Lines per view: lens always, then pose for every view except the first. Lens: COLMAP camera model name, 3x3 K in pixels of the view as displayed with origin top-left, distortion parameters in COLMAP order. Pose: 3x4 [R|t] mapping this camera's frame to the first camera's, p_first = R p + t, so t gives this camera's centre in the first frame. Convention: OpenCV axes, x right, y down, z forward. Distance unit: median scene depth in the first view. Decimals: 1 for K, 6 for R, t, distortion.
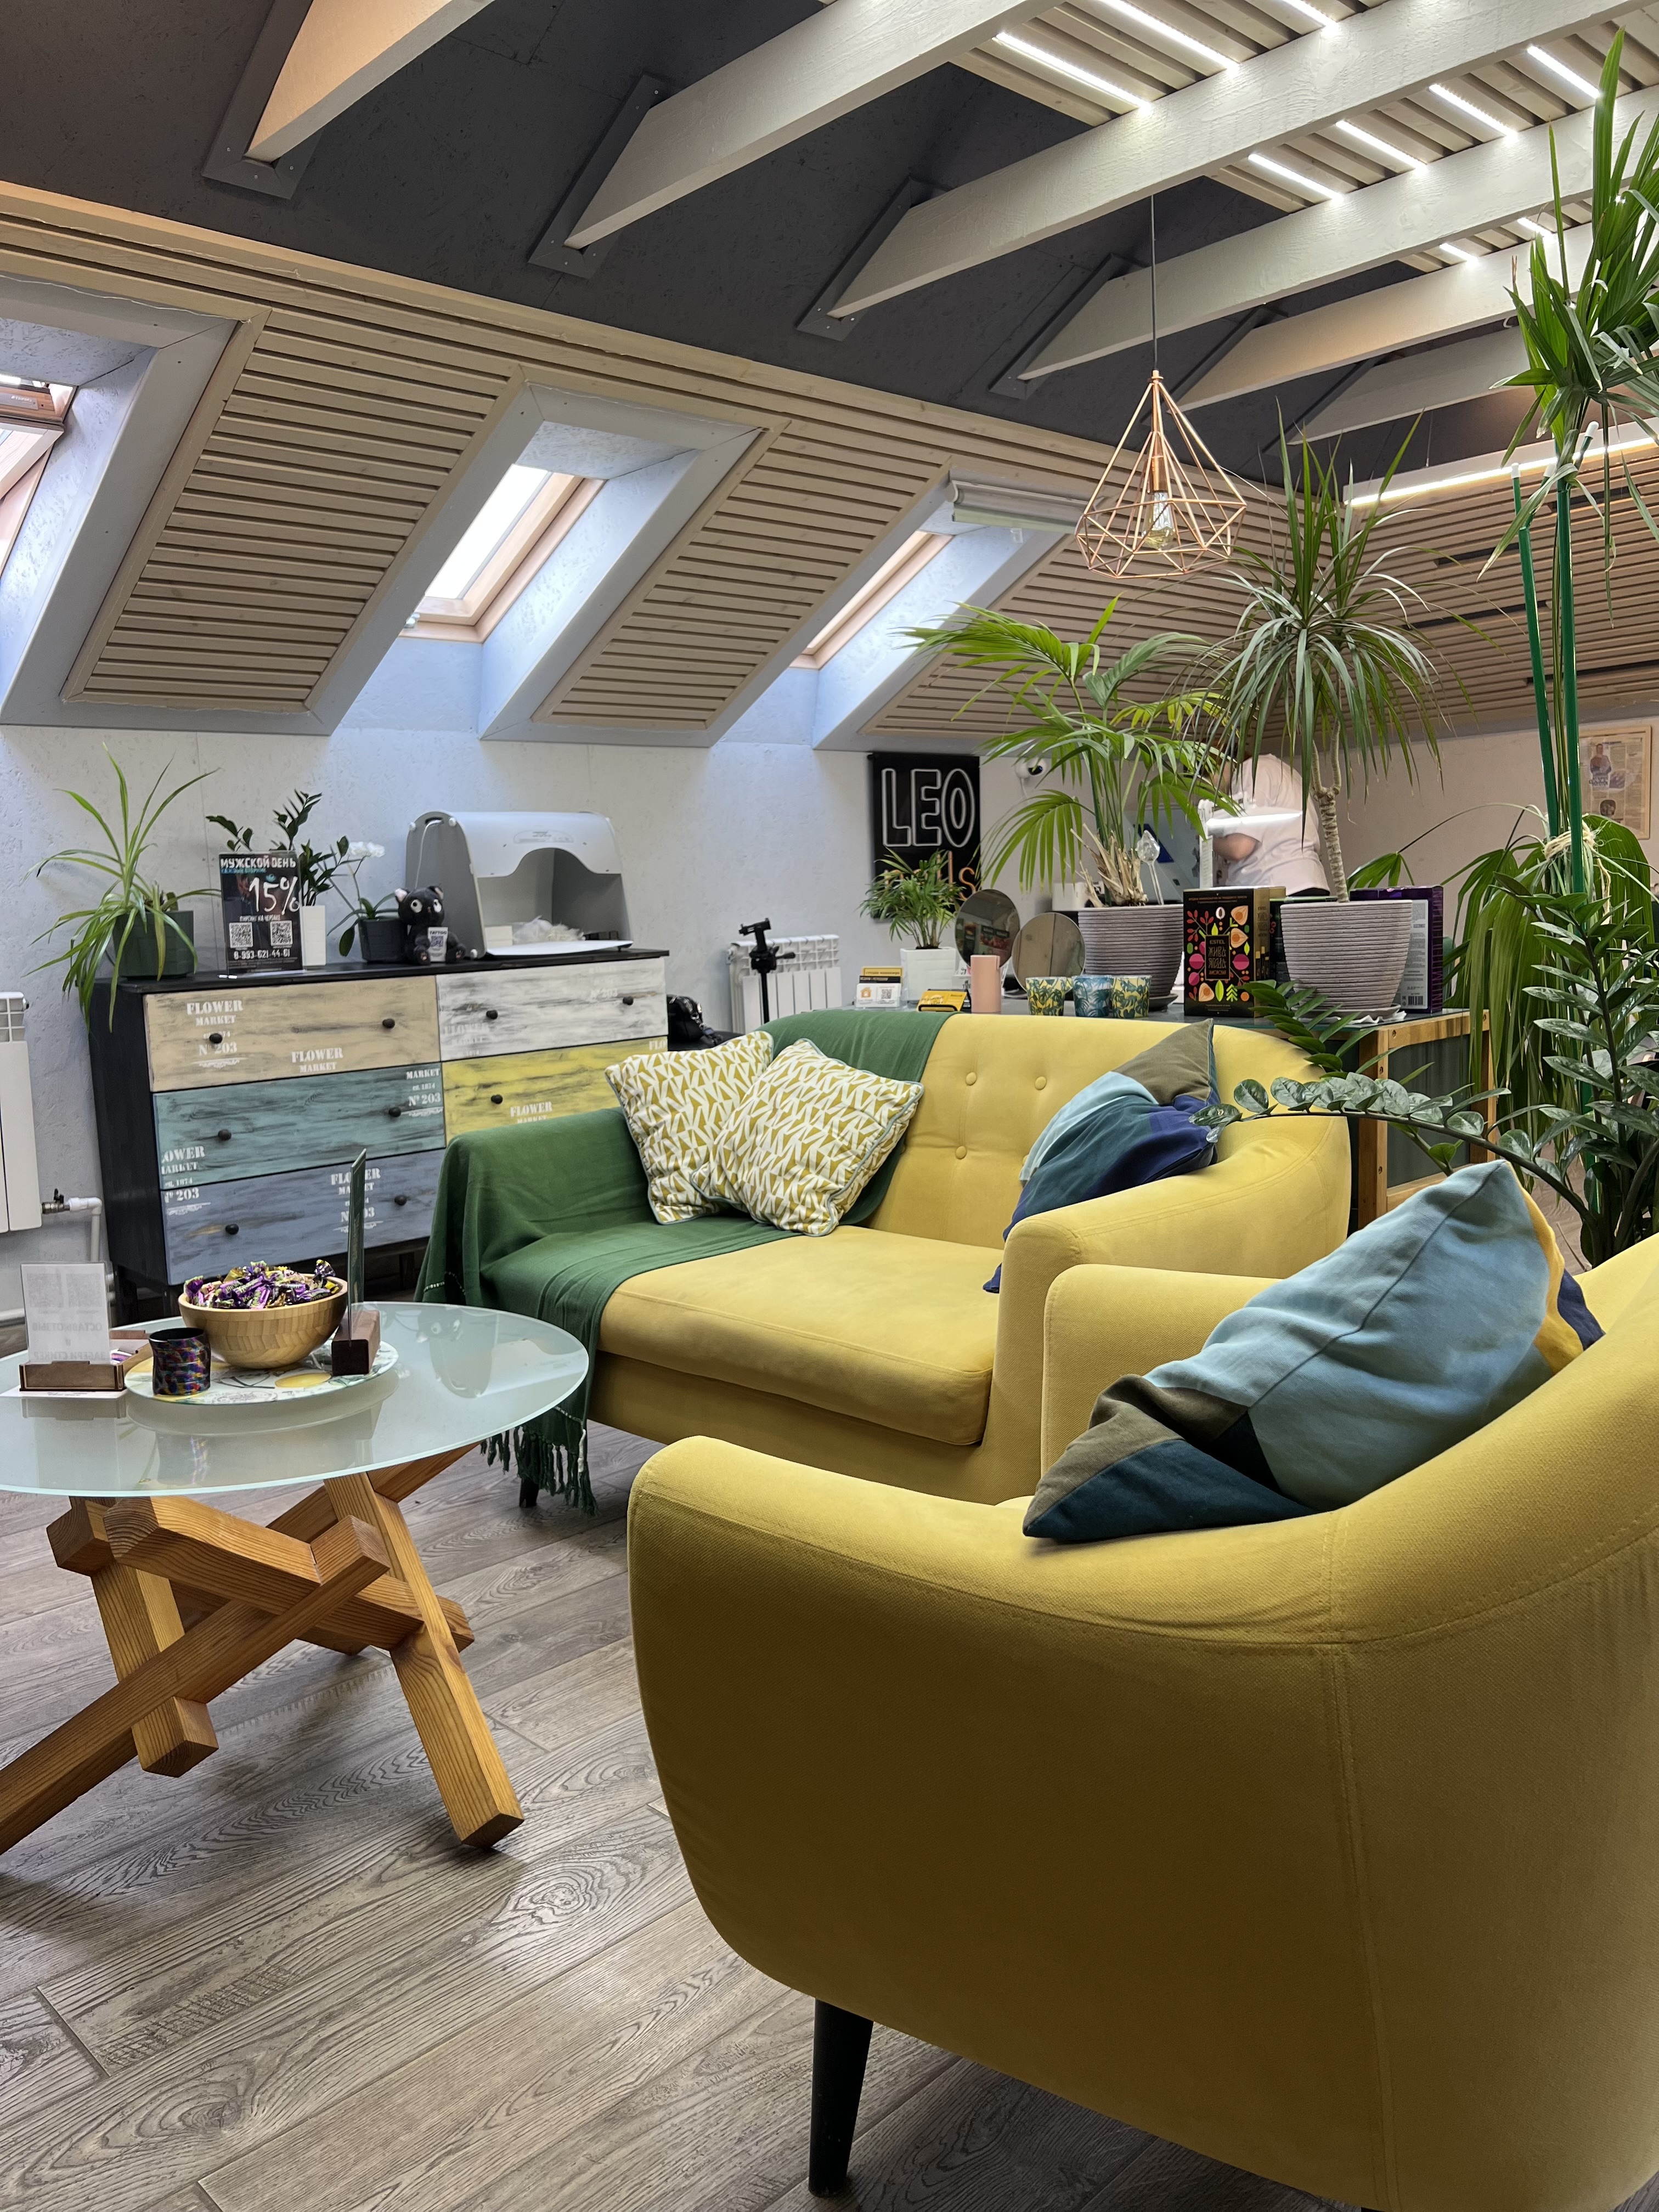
lens RADIAL K [[1667.5, 0, 839.7], [0, 1667.5, 1107.9], [0, 0, 1]] dist [0.071524, 0.002772]
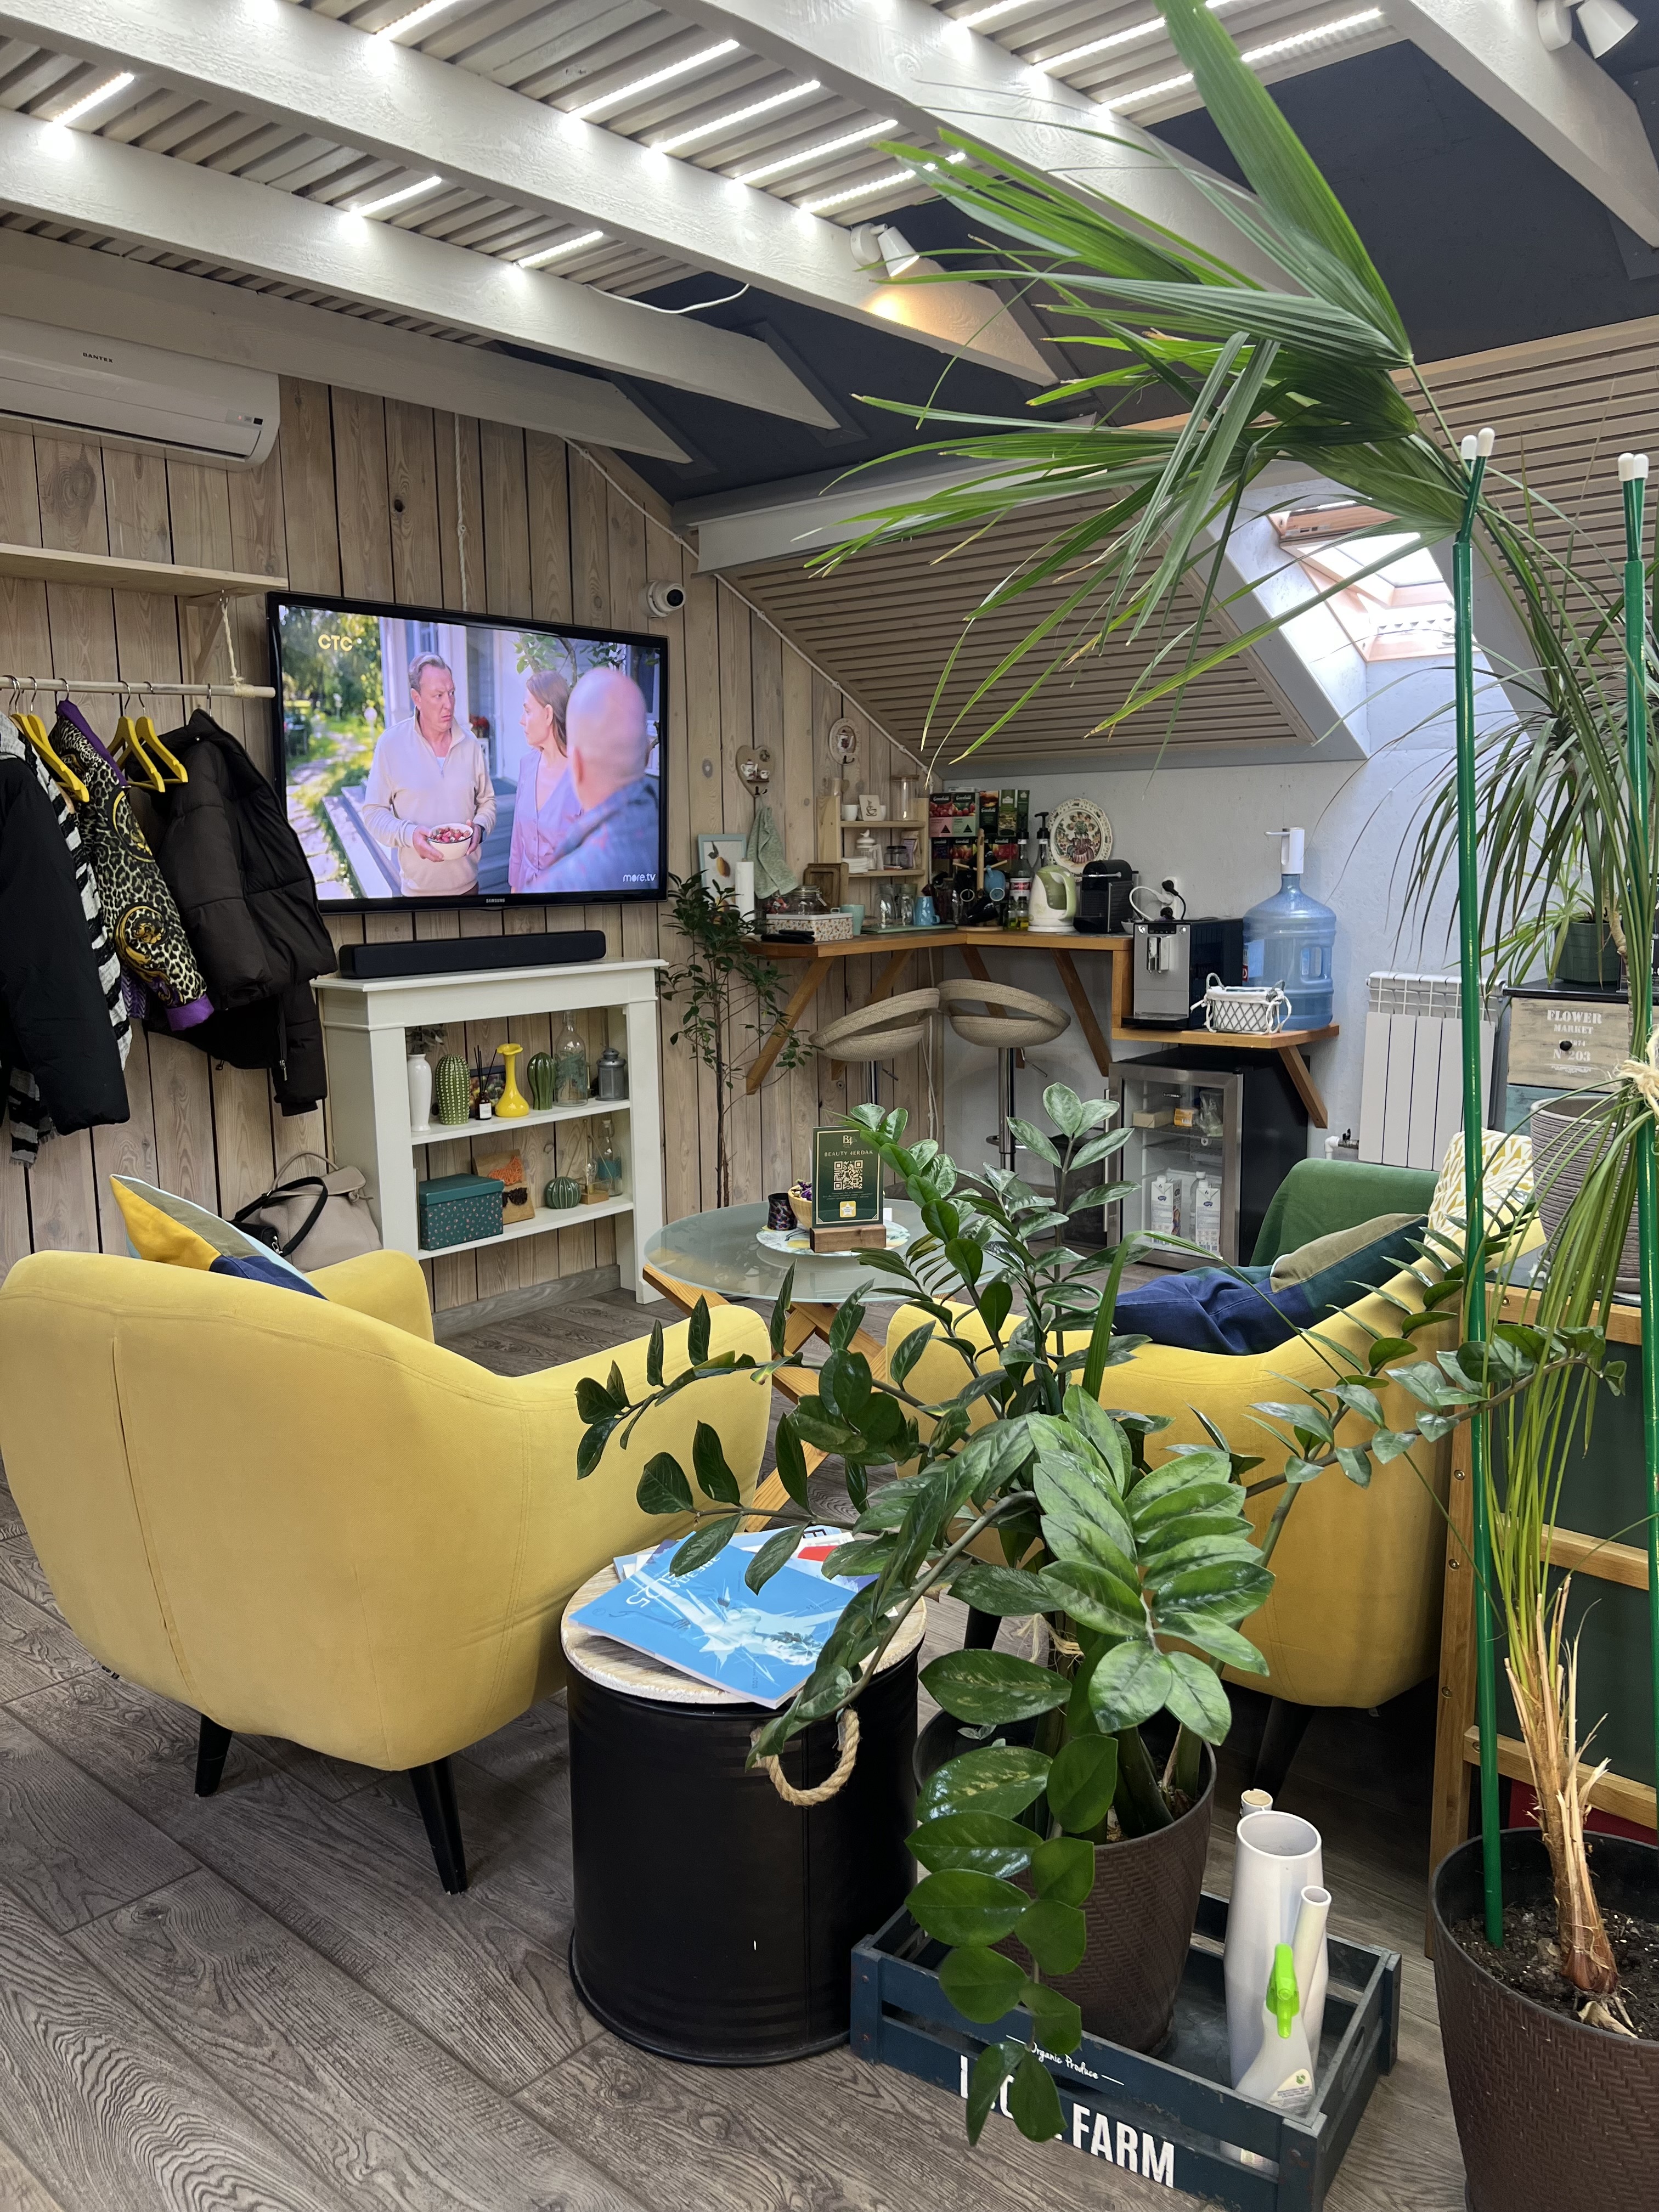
lens RADIAL K [[1667.5, 0, 831.0], [0, 1667.5, 1111.0], [0, 0, 1]] dist [0.071524, 0.002772]
pose [[0.079786, 0.203912, -0.975733, 0.725979], [-0.127299, 0.972923, 0.192915, -0.165639], [0.988650, 0.108818, 0.103584, 0.477263]]
